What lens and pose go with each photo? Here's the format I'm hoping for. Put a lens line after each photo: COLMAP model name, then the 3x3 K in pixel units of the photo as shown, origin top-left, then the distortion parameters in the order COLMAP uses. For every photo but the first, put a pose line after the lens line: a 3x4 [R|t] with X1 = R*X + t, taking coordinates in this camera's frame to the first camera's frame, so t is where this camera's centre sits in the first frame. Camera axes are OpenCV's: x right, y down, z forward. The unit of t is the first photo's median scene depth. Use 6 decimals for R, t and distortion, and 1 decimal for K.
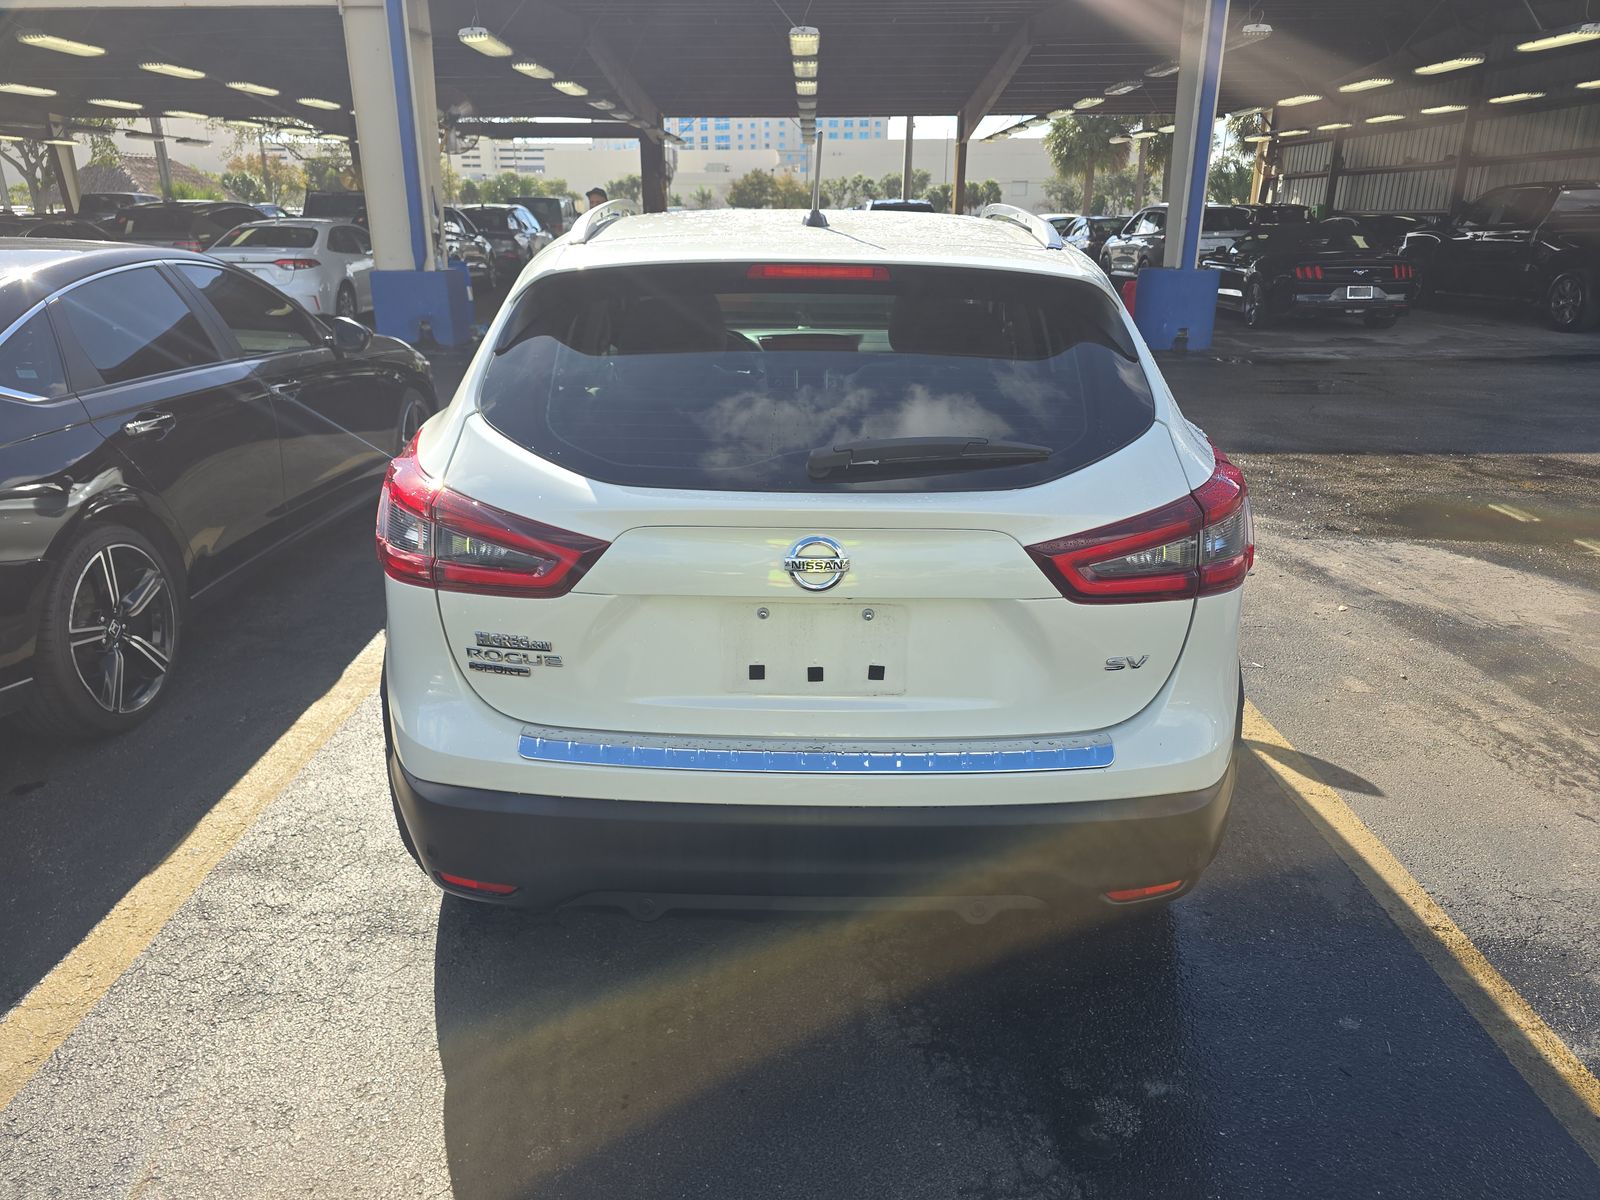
lens RADIAL K [[1083.8, 0, 796.4], [0, 1083.8, 597.6], [0, 0, 1]] dist [0.037015, -0.032694]
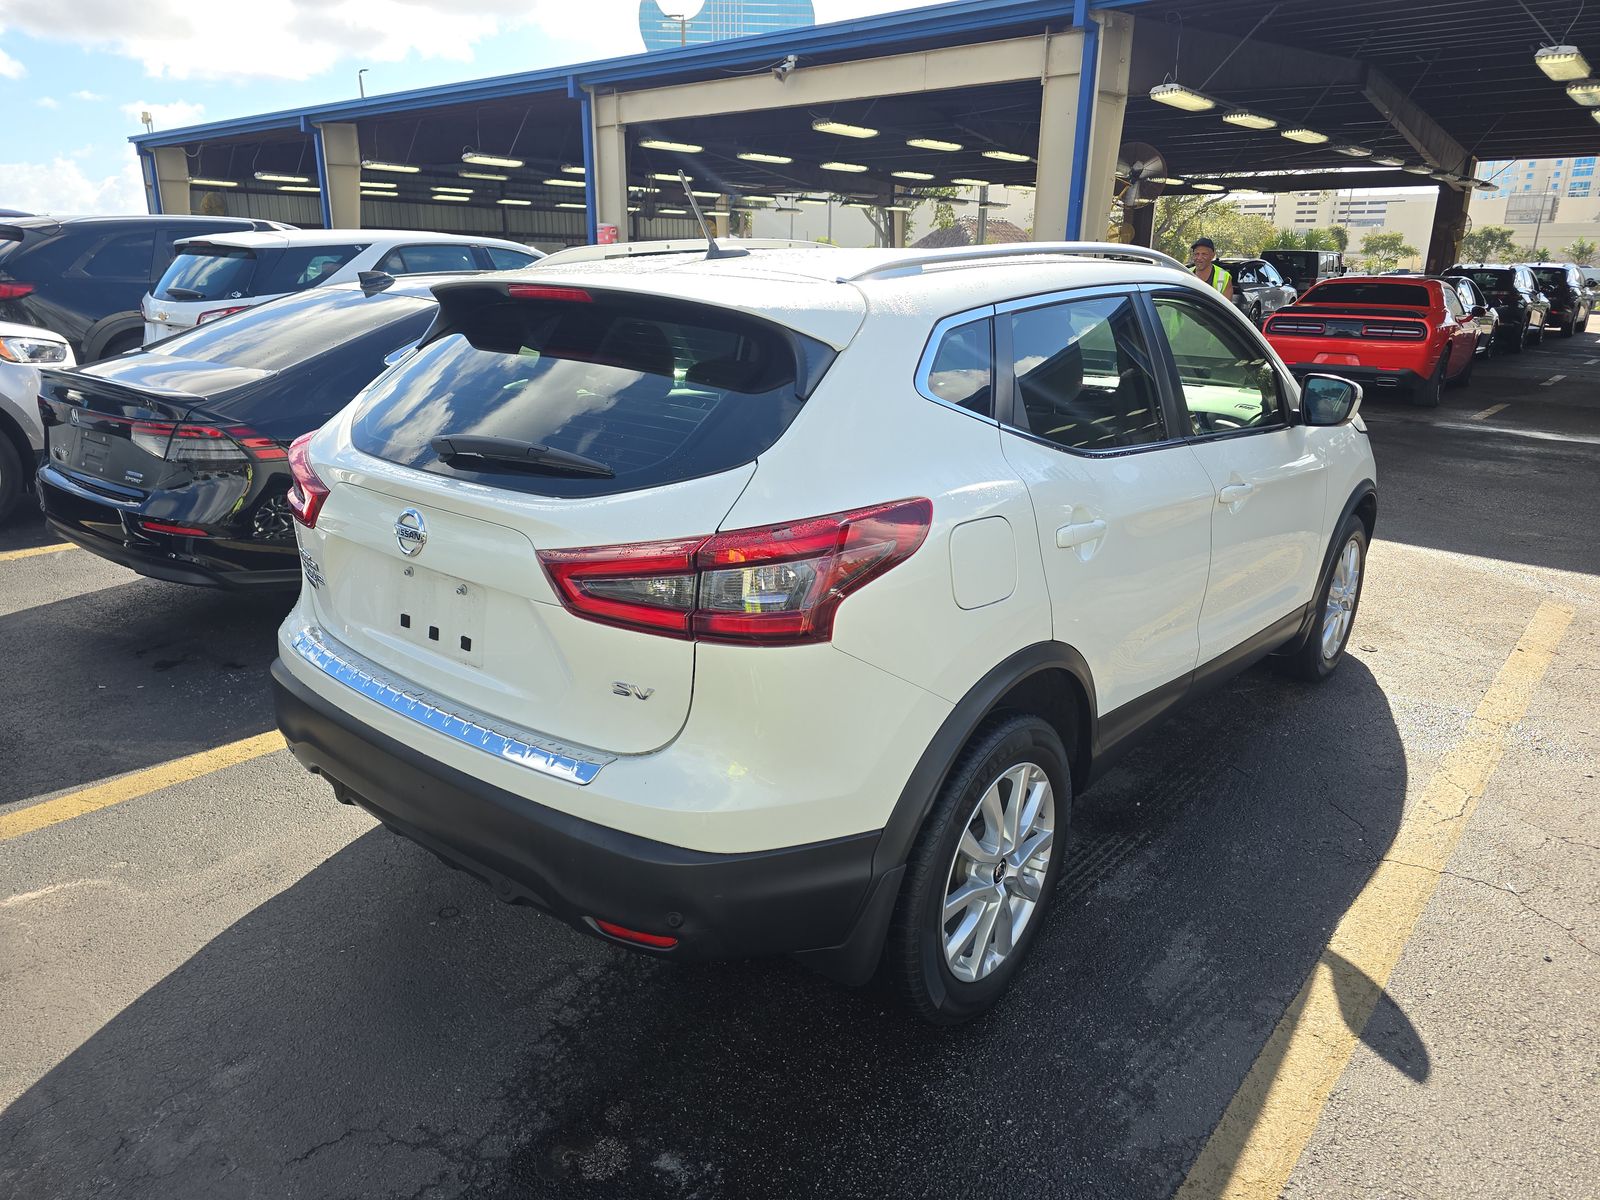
lens RADIAL K [[1083.8, 0, 795.4], [0, 1083.8, 602.3], [0, 0, 1]] dist [0.037015, -0.032694]
pose [[0.770443, 0.196830, -0.606363, 0.110436], [-0.222359, 0.974380, 0.033761, -0.009396], [0.597473, 0.108820, 0.794471, 0.033436]]
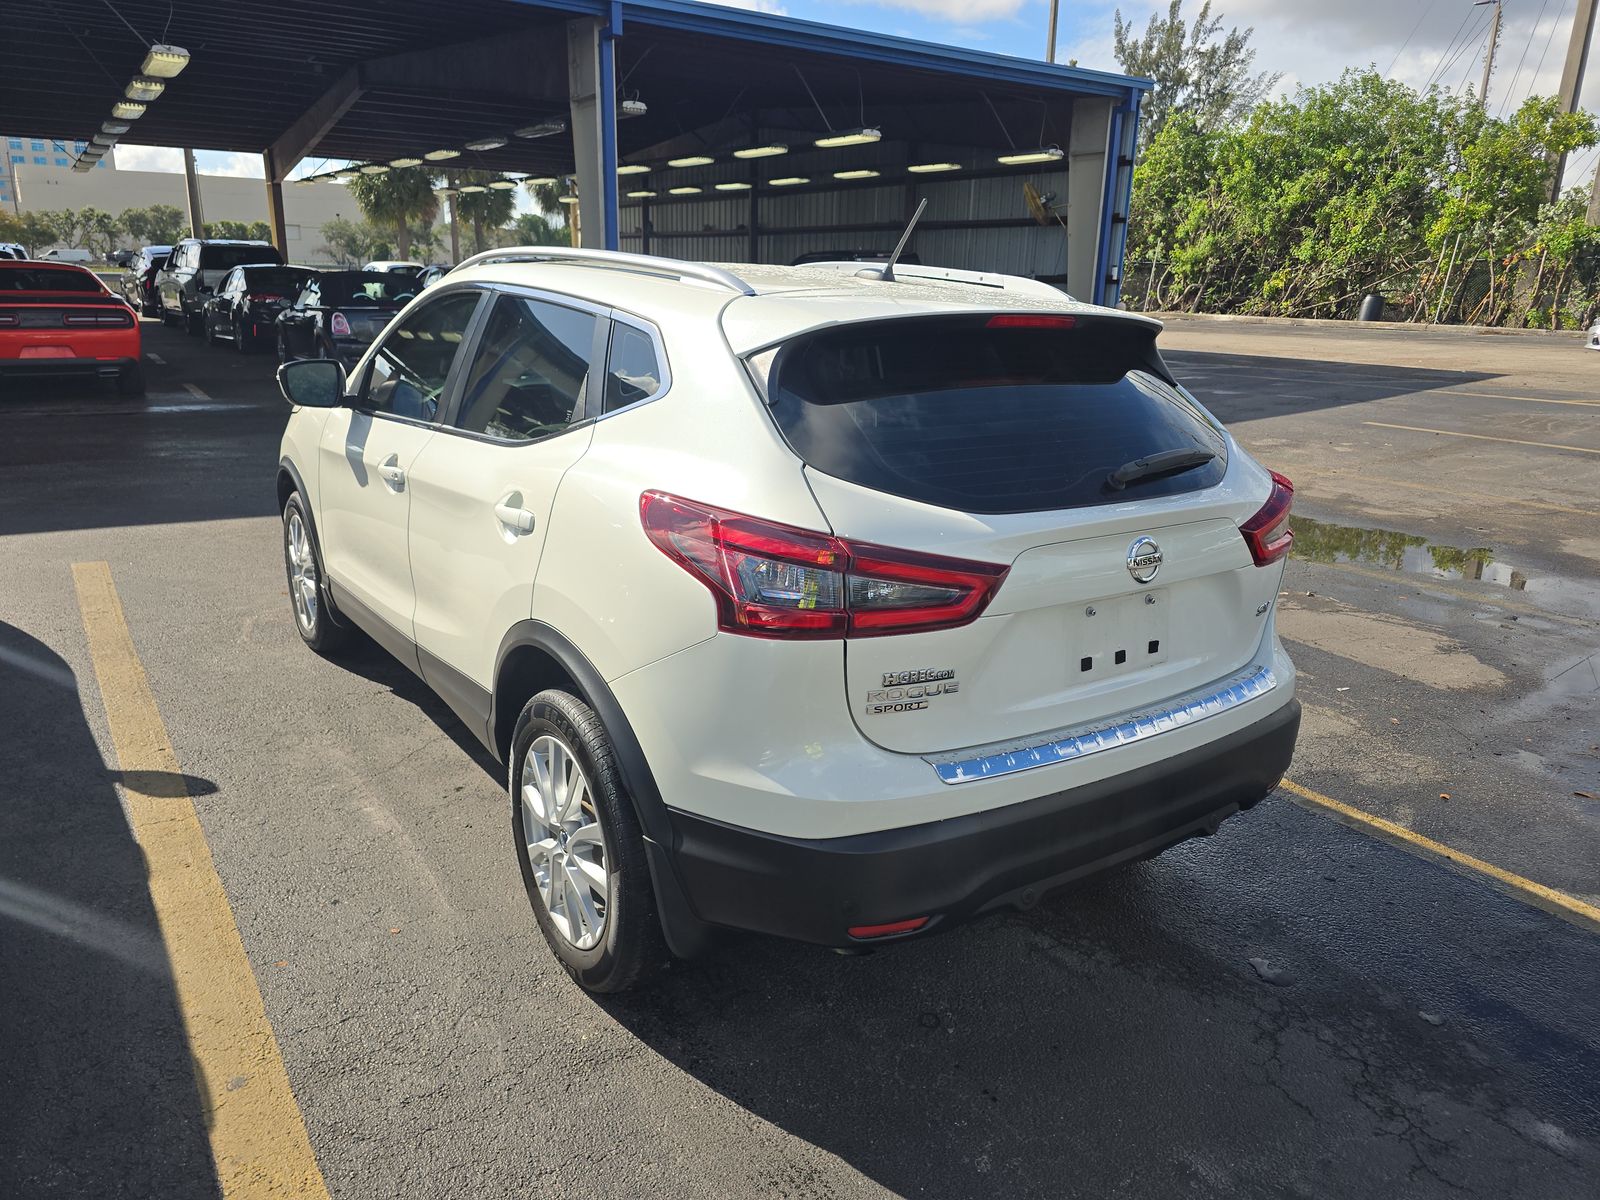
lens RADIAL K [[1083.8, 0, 788.7], [0, 1083.8, 597.0], [0, 0, 1]] dist [0.037015, -0.032694]
pose [[0.820485, -0.143017, 0.553489, -0.101293], [0.166038, 0.986081, 0.008664, -0.006964], [-0.547024, 0.084792, 0.832811, 0.022332]]
